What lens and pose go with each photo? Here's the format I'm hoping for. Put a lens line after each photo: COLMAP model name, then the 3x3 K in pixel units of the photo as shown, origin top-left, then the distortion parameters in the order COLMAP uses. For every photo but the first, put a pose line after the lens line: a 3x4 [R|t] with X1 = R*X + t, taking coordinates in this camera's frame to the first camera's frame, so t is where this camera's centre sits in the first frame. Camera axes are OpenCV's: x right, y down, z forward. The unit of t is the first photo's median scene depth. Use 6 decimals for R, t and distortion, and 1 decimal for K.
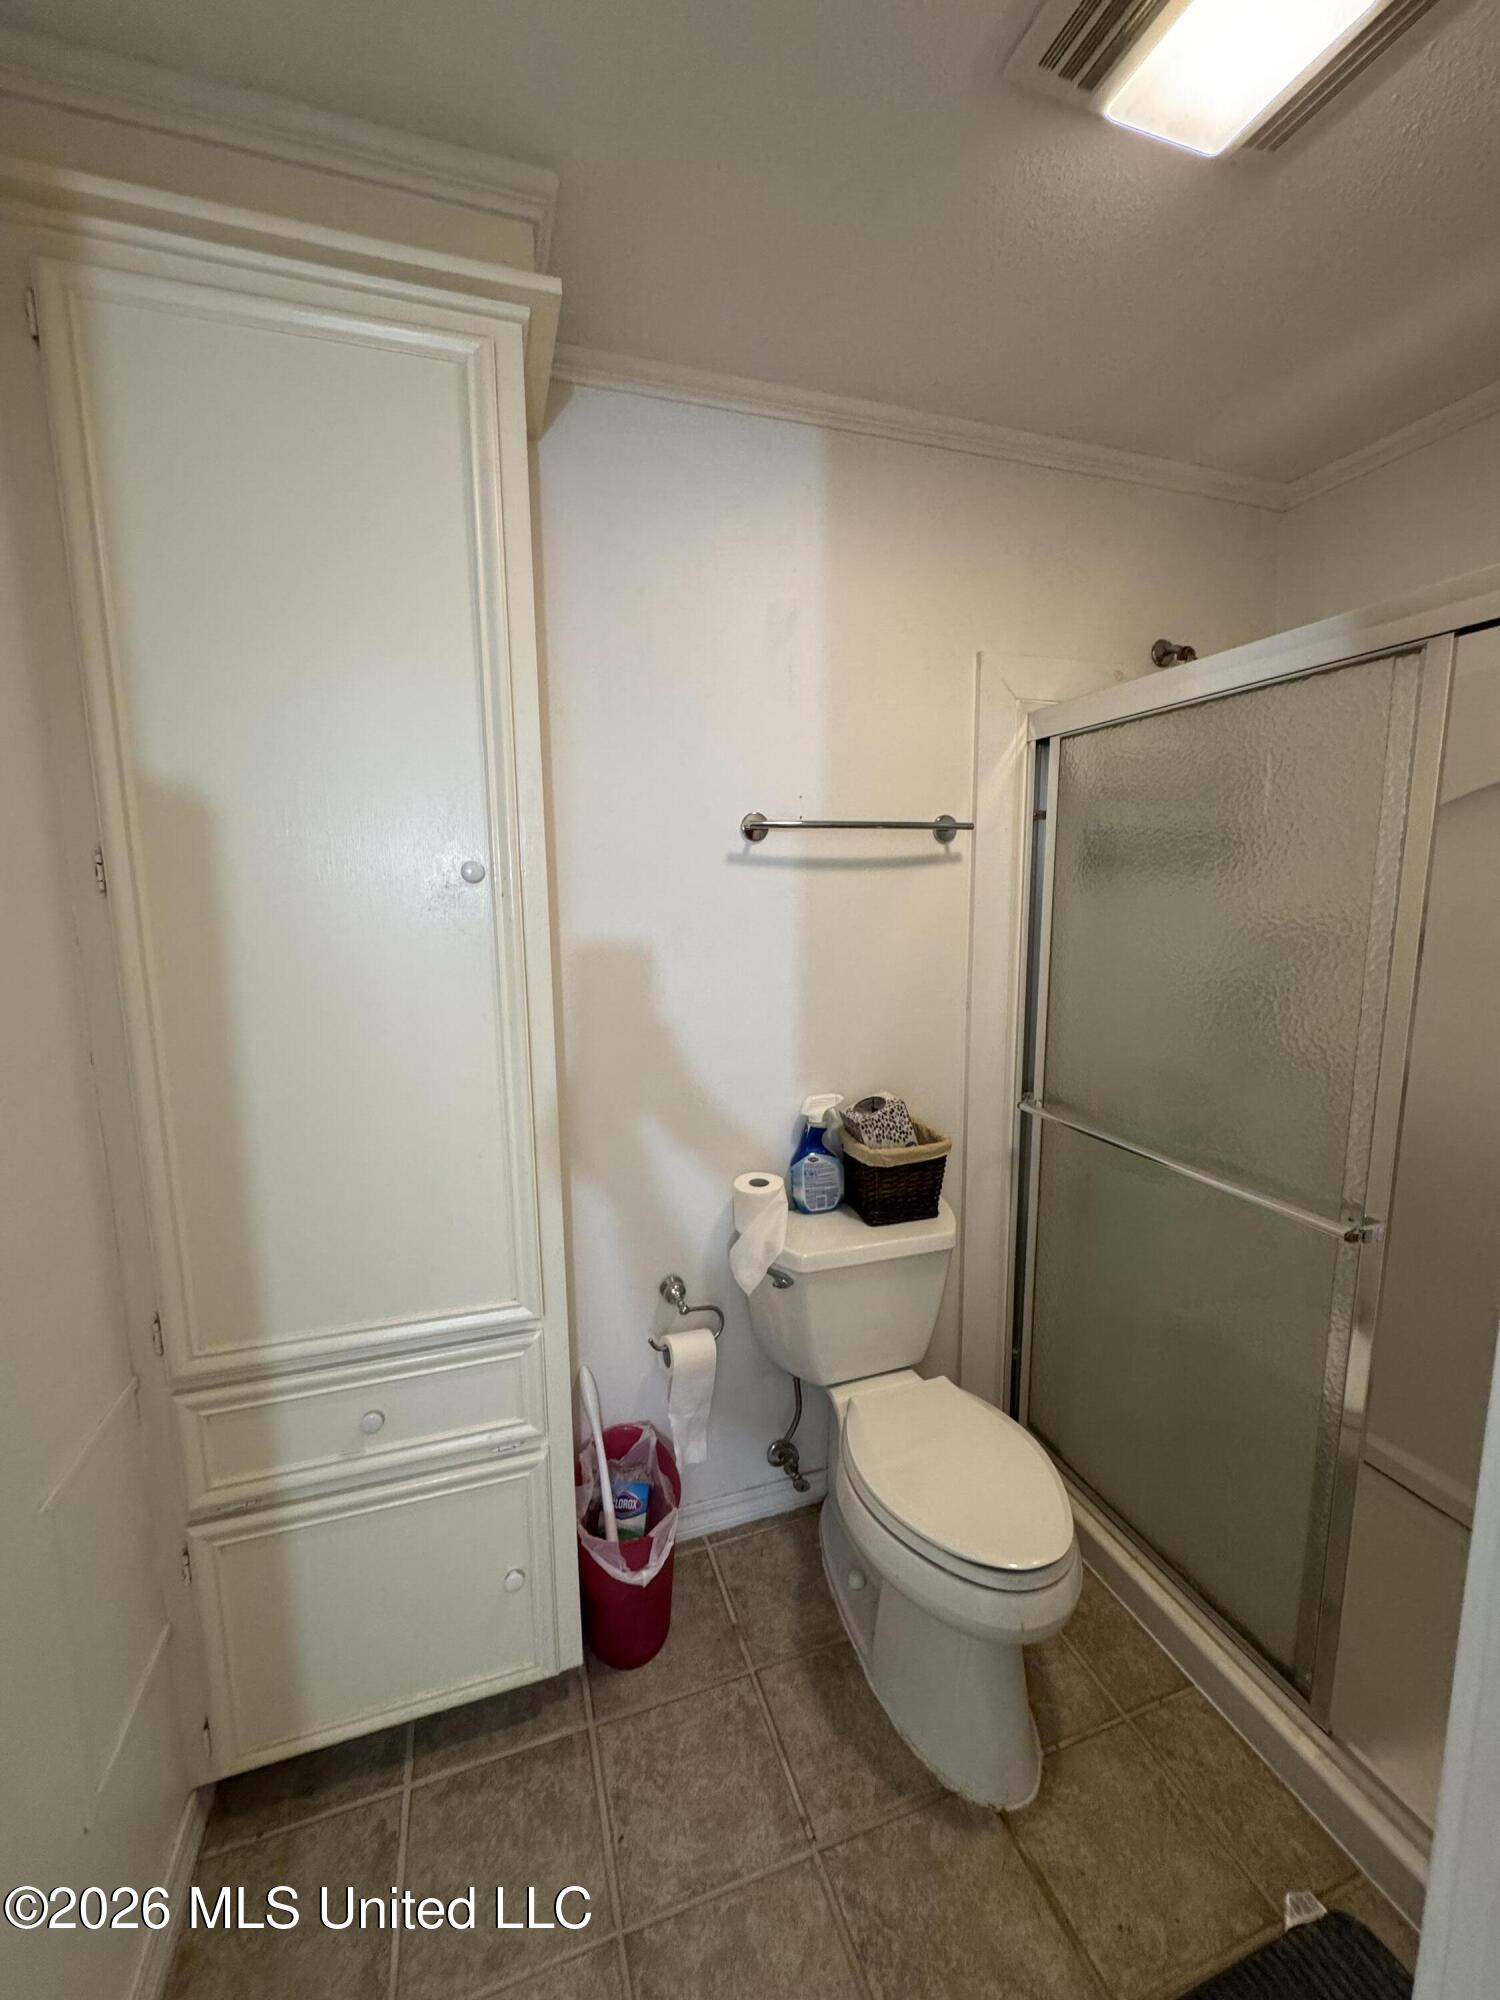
lens RADIAL K [[793.1, 0, 754.5], [0, 793.1, 1002.4], [0, 0, 1]] dist [-0.002161, 0.000144]
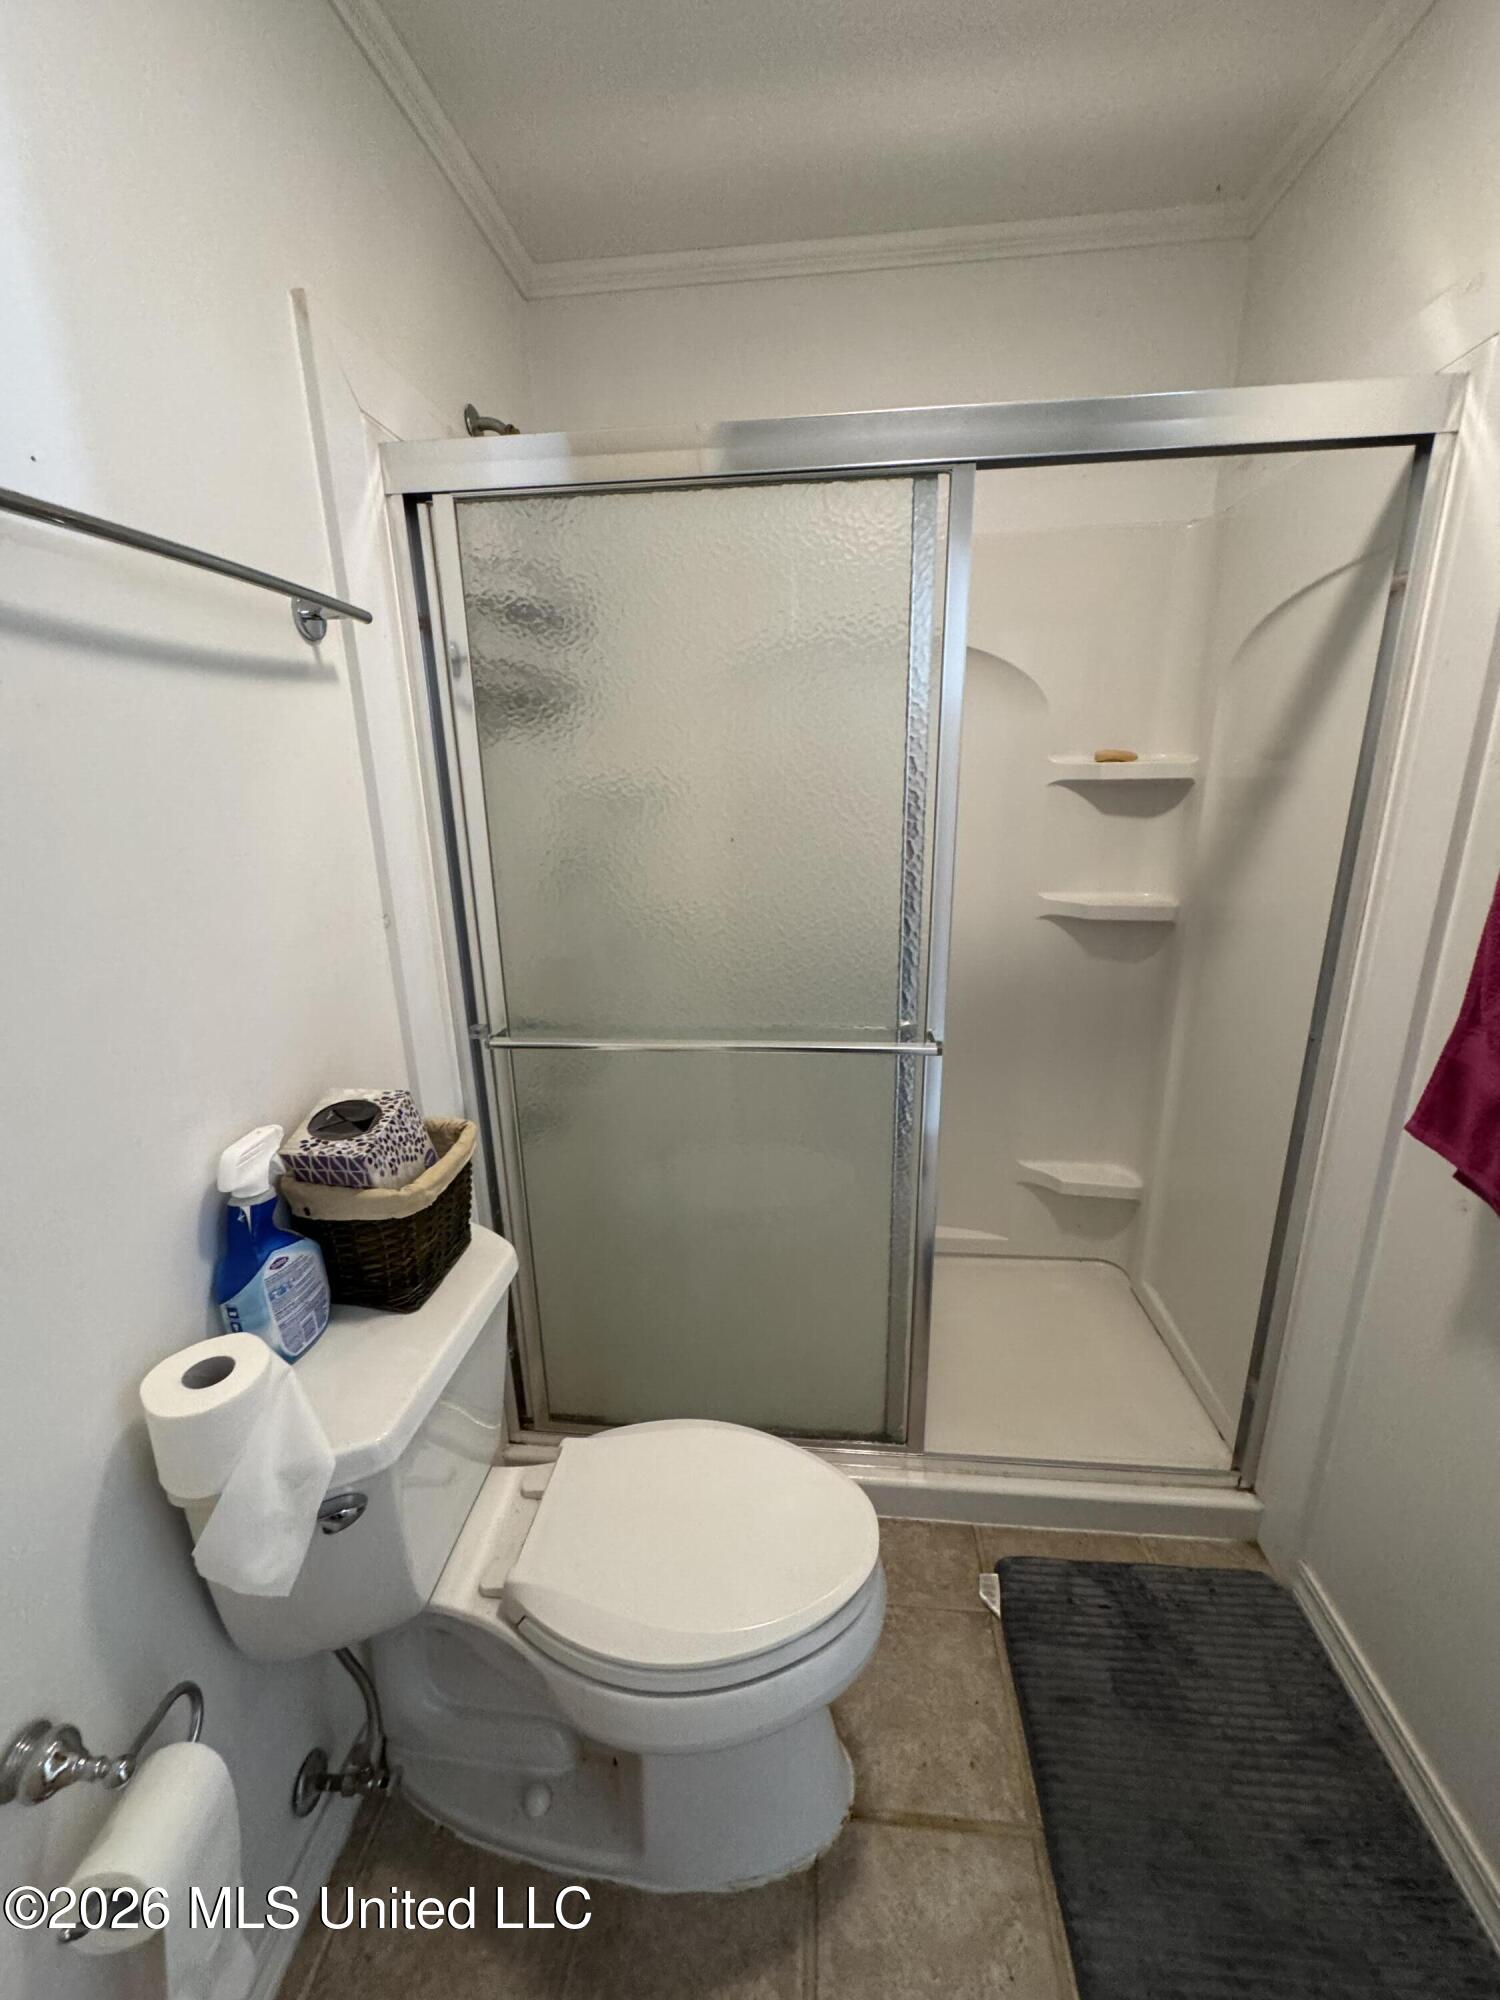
lens RADIAL K [[793.1, 0, 747.1], [0, 793.1, 998.8], [0, 0, 1]] dist [-0.002161, 0.000144]
pose [[0.418840, -0.247019, 0.873816, -0.201728], [0.148108, 0.967986, 0.202649, -0.023450], [-0.895900, 0.044541, 0.442017, 0.504714]]
